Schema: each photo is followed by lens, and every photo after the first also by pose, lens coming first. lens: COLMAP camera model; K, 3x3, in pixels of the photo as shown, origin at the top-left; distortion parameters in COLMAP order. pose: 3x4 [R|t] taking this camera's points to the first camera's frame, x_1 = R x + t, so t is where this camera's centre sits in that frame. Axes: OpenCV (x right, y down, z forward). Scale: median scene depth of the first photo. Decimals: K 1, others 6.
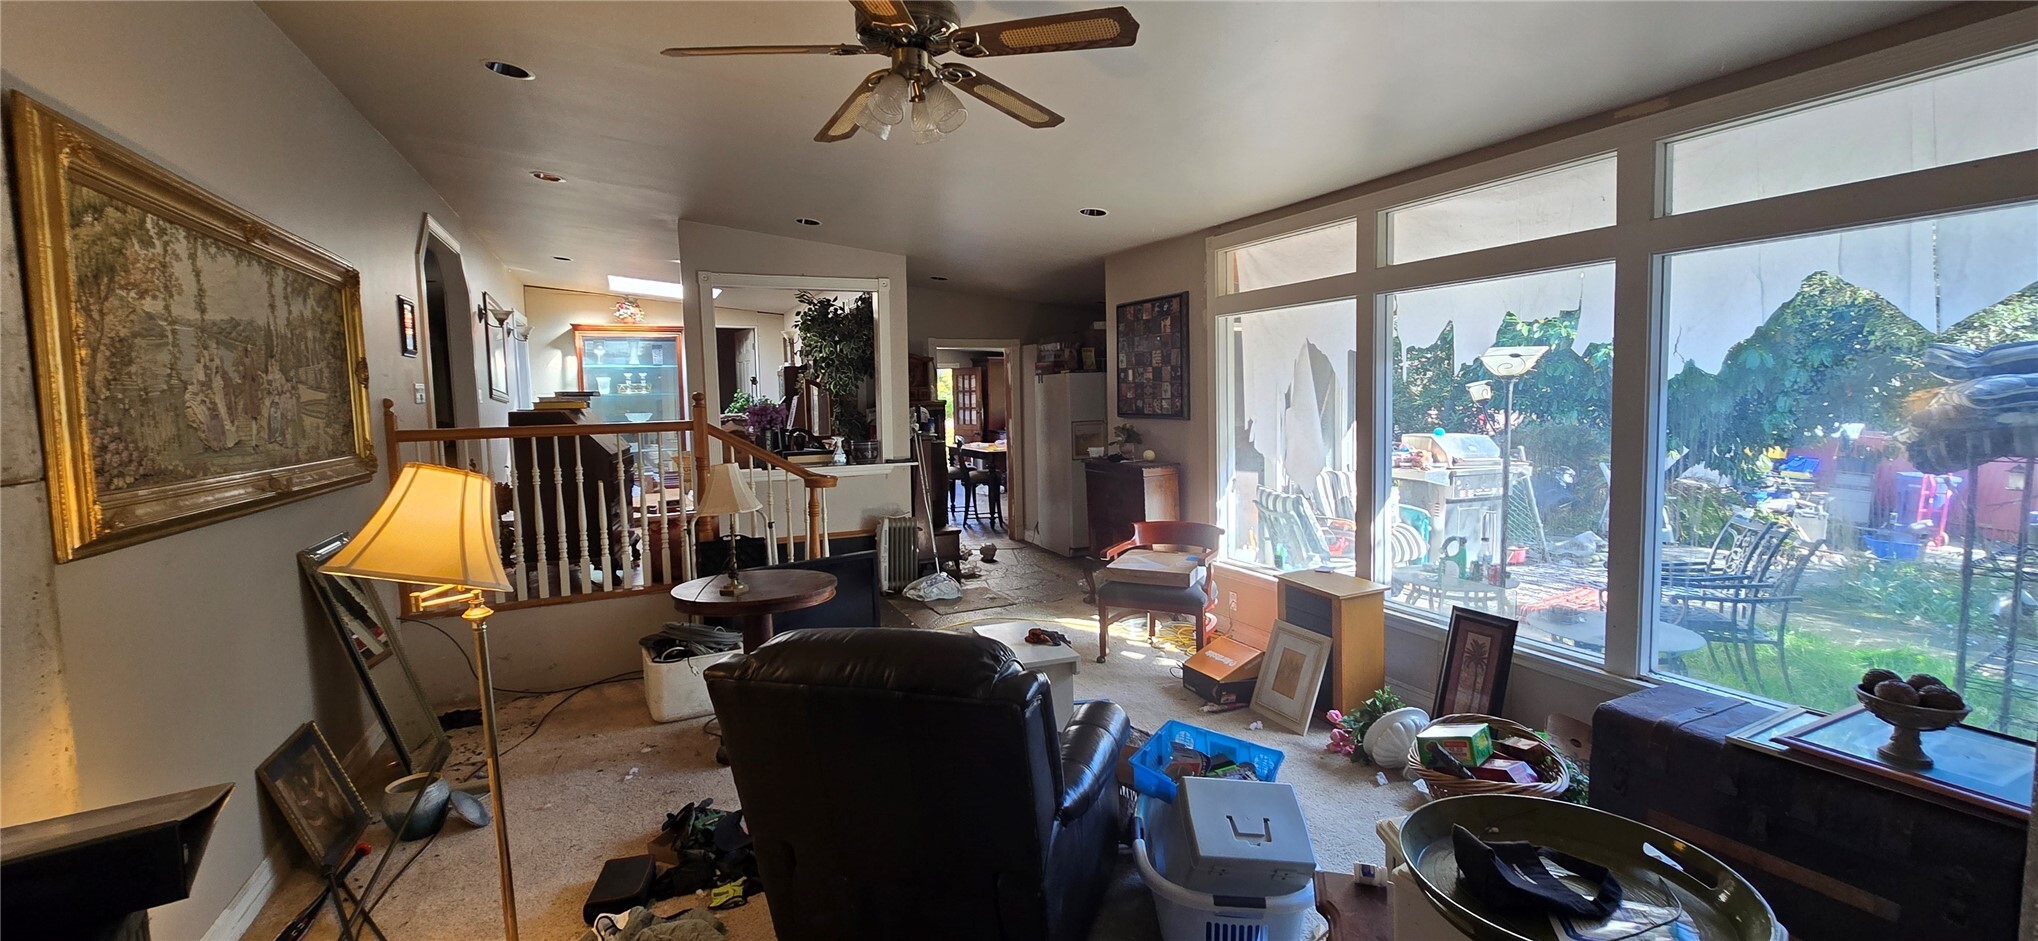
lens RADIAL K [[823.5, 0, 1016.4], [0, 823.5, 455.4], [0, 0, 1]] dist [-0.012938, 0.003141]
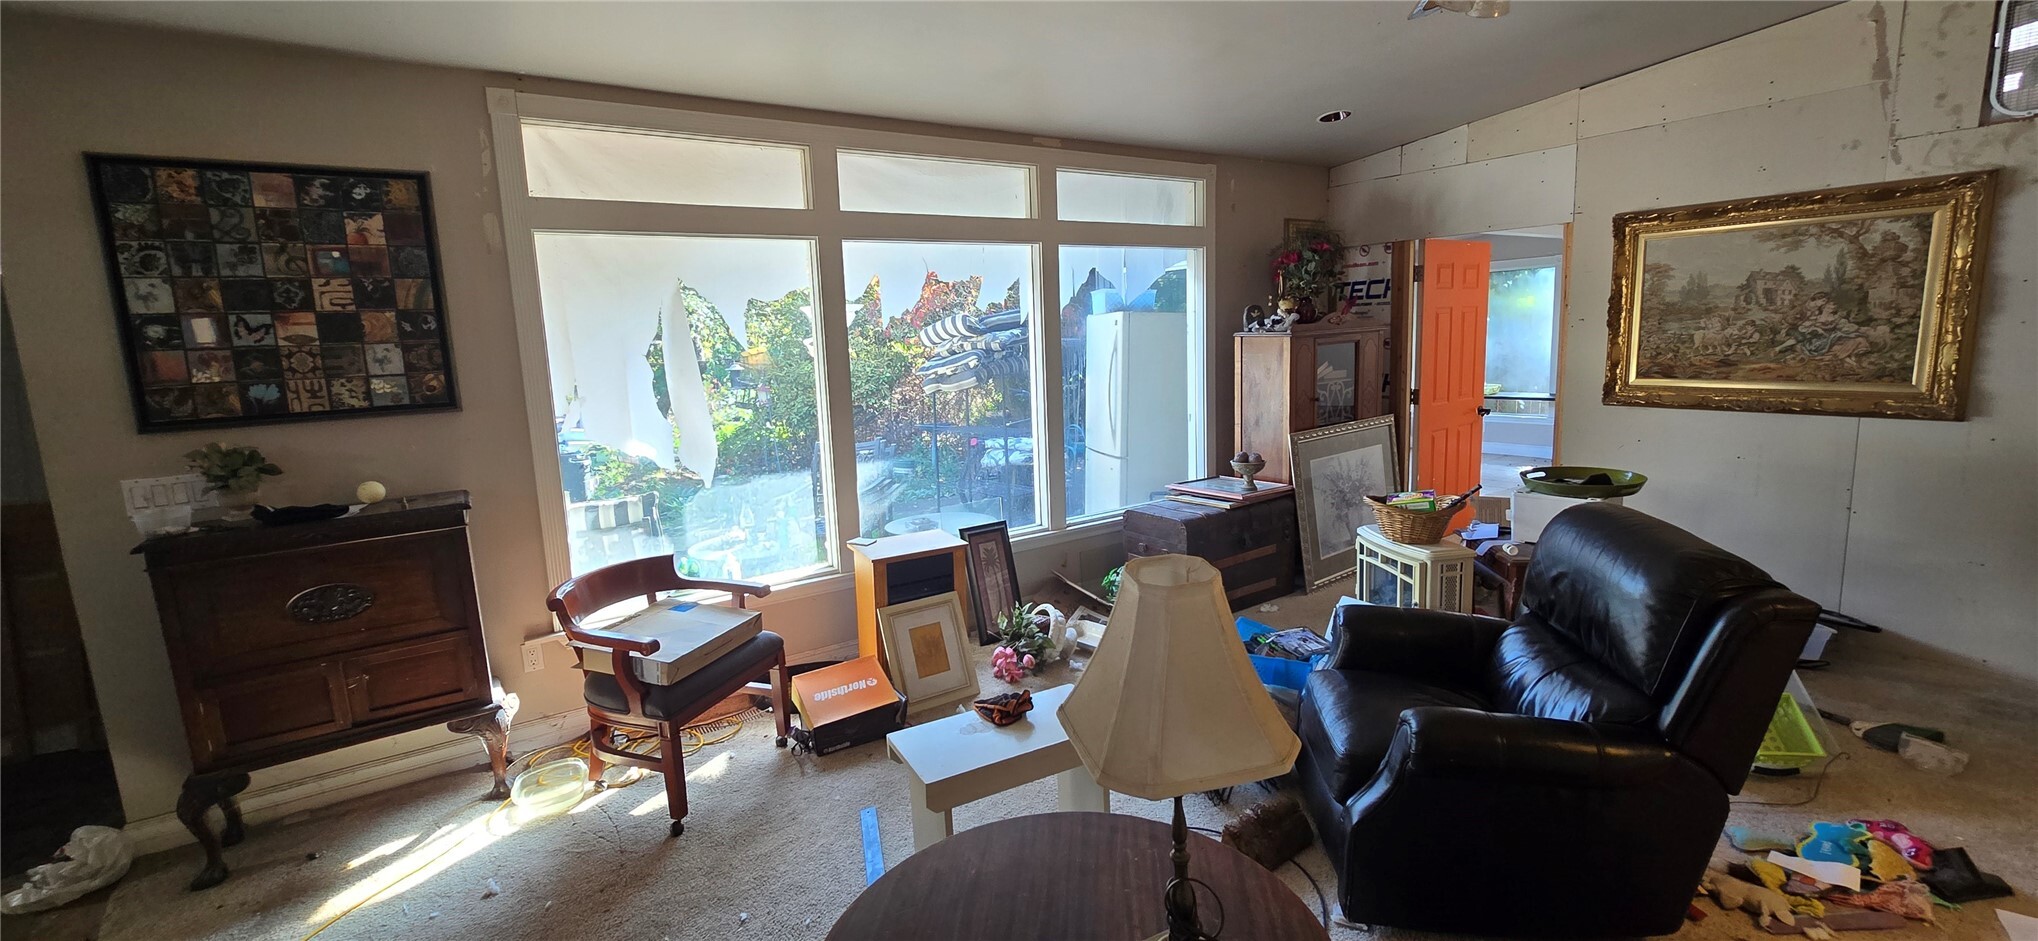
lens RADIAL K [[823.5, 0, 1016.4], [0, 823.5, 455.4], [0, 0, 1]] dist [-0.012938, 0.003141]
pose [[-0.157689, -0.107864, 0.981580, -0.388840], [0.128530, 0.983319, 0.128704, -0.035923], [-0.979089, 0.146457, -0.141195, 0.707916]]
